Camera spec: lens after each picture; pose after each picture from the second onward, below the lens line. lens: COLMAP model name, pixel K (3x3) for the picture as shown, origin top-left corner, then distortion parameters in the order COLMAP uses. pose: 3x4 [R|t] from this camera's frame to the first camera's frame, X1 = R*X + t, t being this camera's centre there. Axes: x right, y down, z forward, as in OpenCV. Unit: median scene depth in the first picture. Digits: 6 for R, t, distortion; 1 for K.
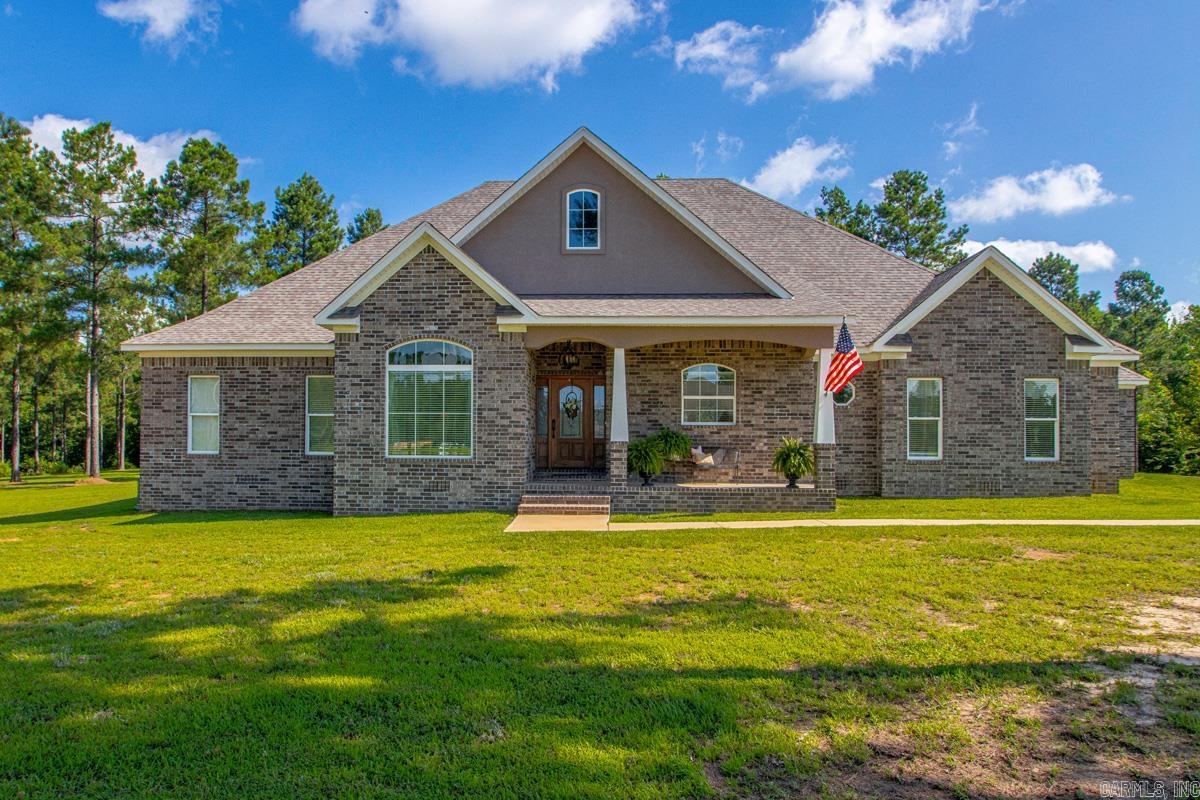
lens RADIAL K [[864.2, 0, 599.6], [0, 864.2, 430.8], [0, 0, 1]] dist [-0.038057, 0.003404]
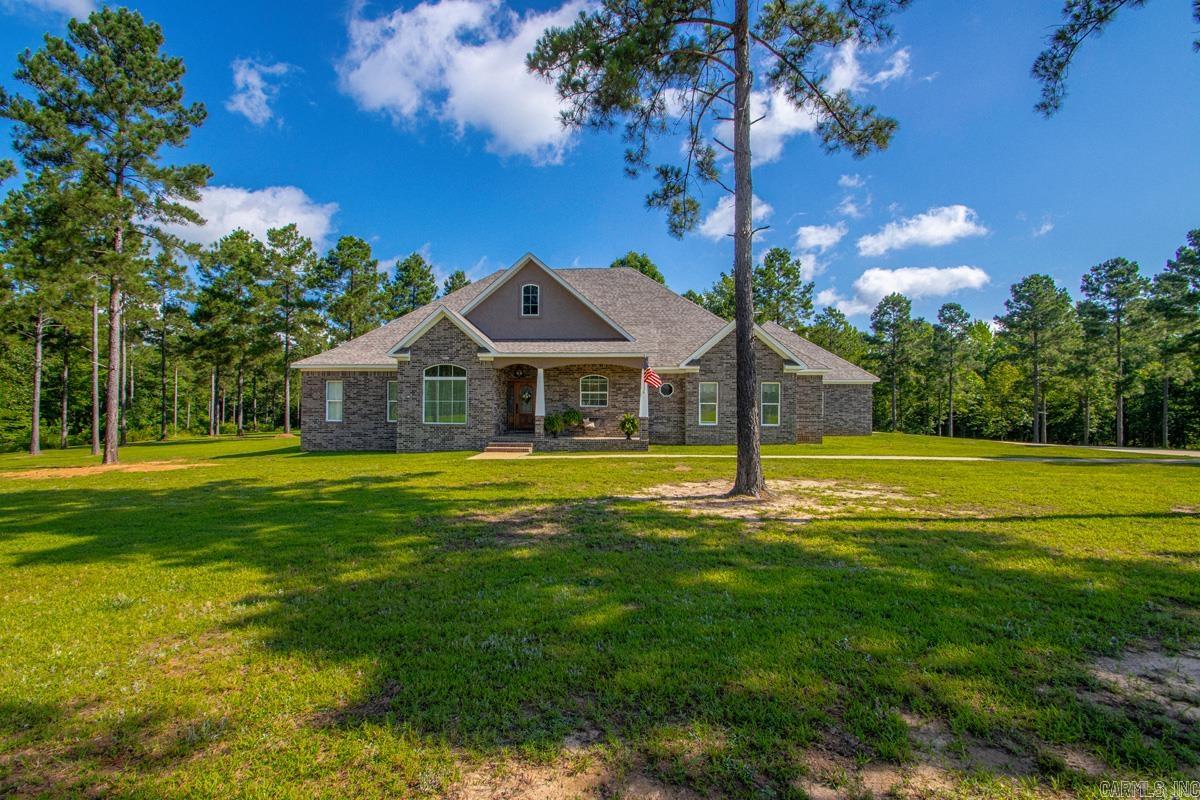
lens RADIAL K [[569.7, 0, 616.0], [0, 569.7, 399.6], [0, 0, 1]] dist [0.000444, -0.000252]
pose [[0.999705, 0.001349, -0.024235, 0.202067], [-0.001530, 0.999971, -0.007441, -0.013333], [0.024224, 0.007476, 0.999679, -0.264368]]
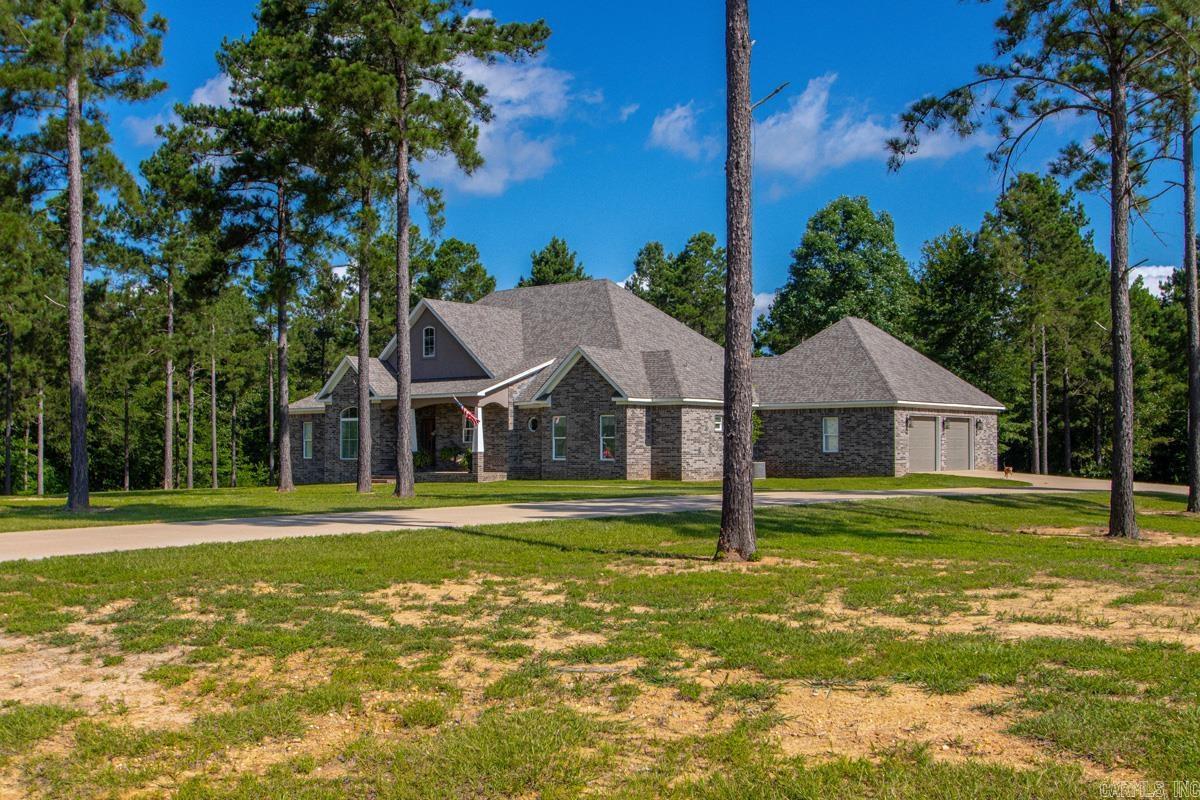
lens RADIAL K [[1357.4, 0, 600.0], [0, 1357.4, 400.0], [0, 0, 1]] dist [-0.037217, -0.013372]
pose [[0.792161, -0.029648, -0.609592, 2.227053], [0.013229, 0.999419, -0.031415, -0.002800], [0.610169, 0.016822, 0.792093, -1.273179]]
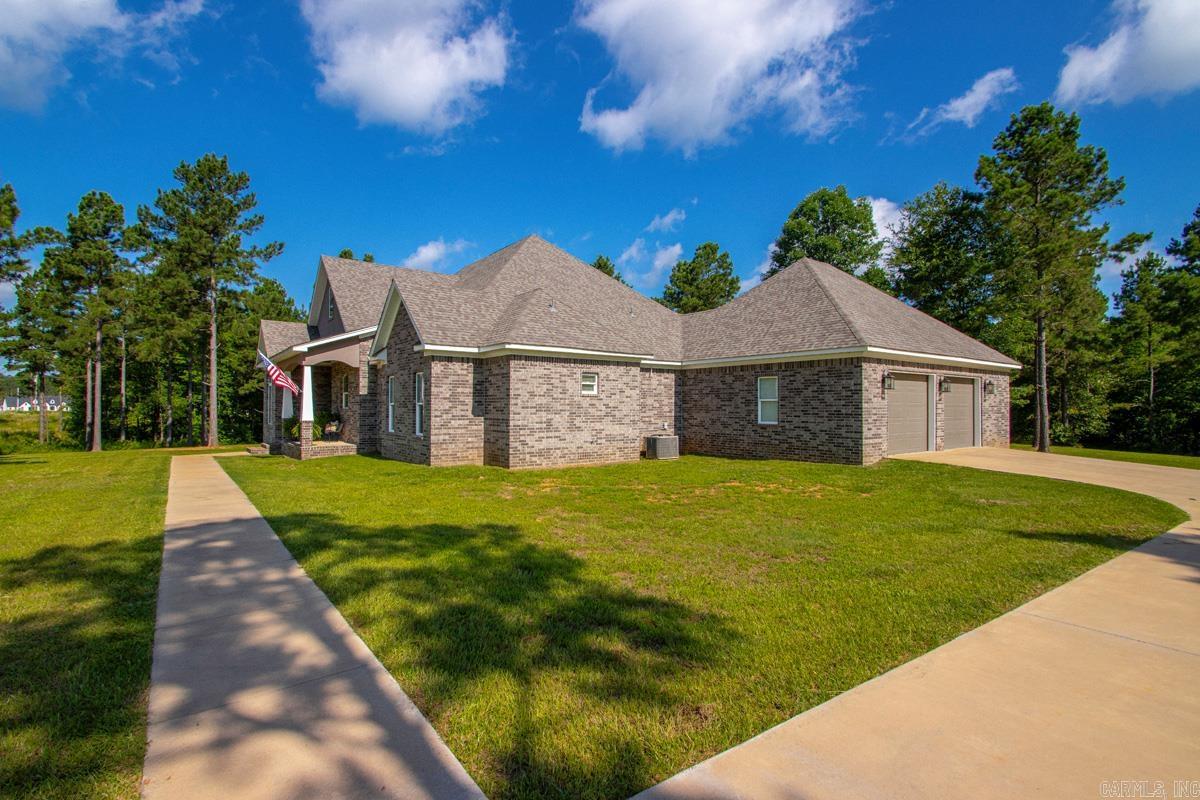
lens RADIAL K [[568.5, 0, 587.8], [0, 568.5, 400.0], [0, 0, 1]] dist [0.014786, -0.016123]
pose [[0.611135, -0.014238, -0.791398, 1.330334], [0.010498, 0.999896, -0.009882, -0.007972], [0.791457, -0.002269, 0.611221, 0.666319]]
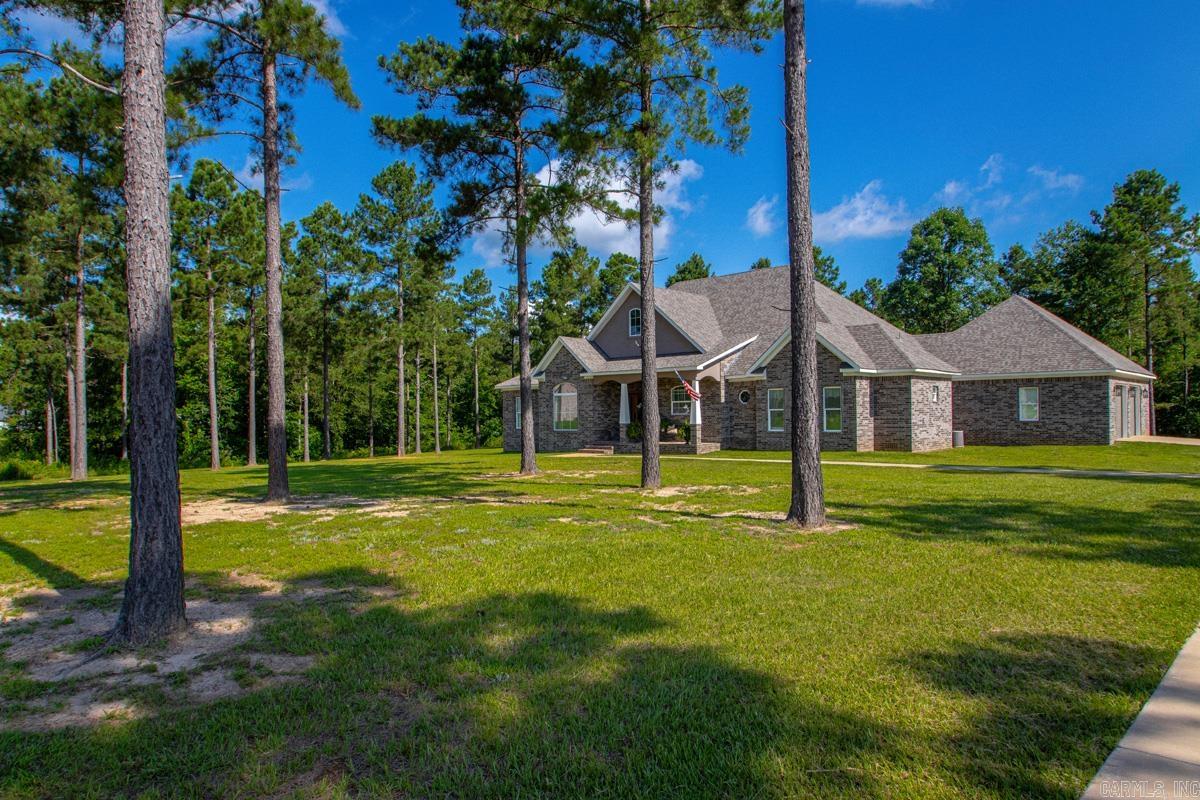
lens RADIAL K [[780.2, 0, 600.4], [0, 780.2, 405.2], [0, 0, 1]] dist [0.007070, 0.001212]
pose [[0.753840, -0.020540, -0.656736, 1.215698], [0.022334, 0.999735, -0.005631, -0.023246], [0.656678, -0.010422, 0.754099, -0.568204]]
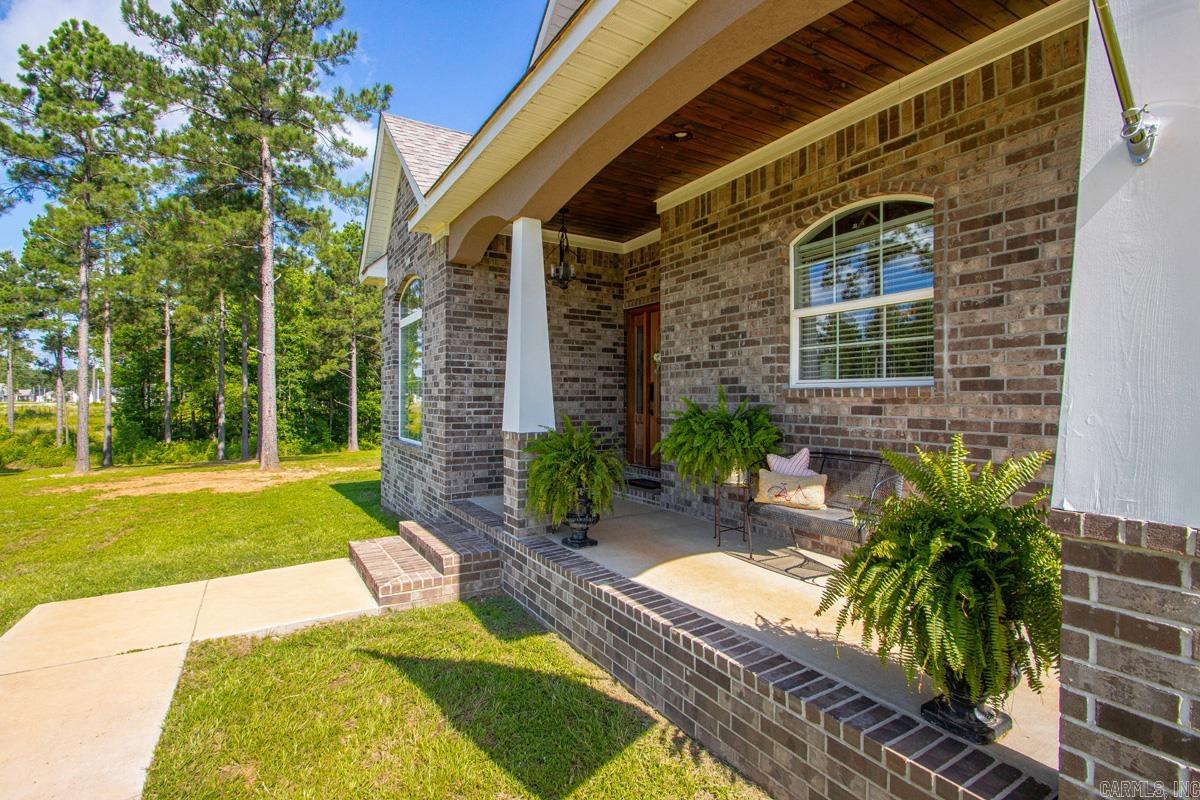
lens RADIAL K [[568.5, 0, 587.8], [0, 568.5, 400.0], [0, 0, 1]] dist [0.014786, -0.016123]
pose [[0.529743, -0.003893, -0.848149, 0.253898], [0.012816, 0.999912, 0.003415, -0.003623], [0.848061, -0.012679, 0.529746, 0.778662]]
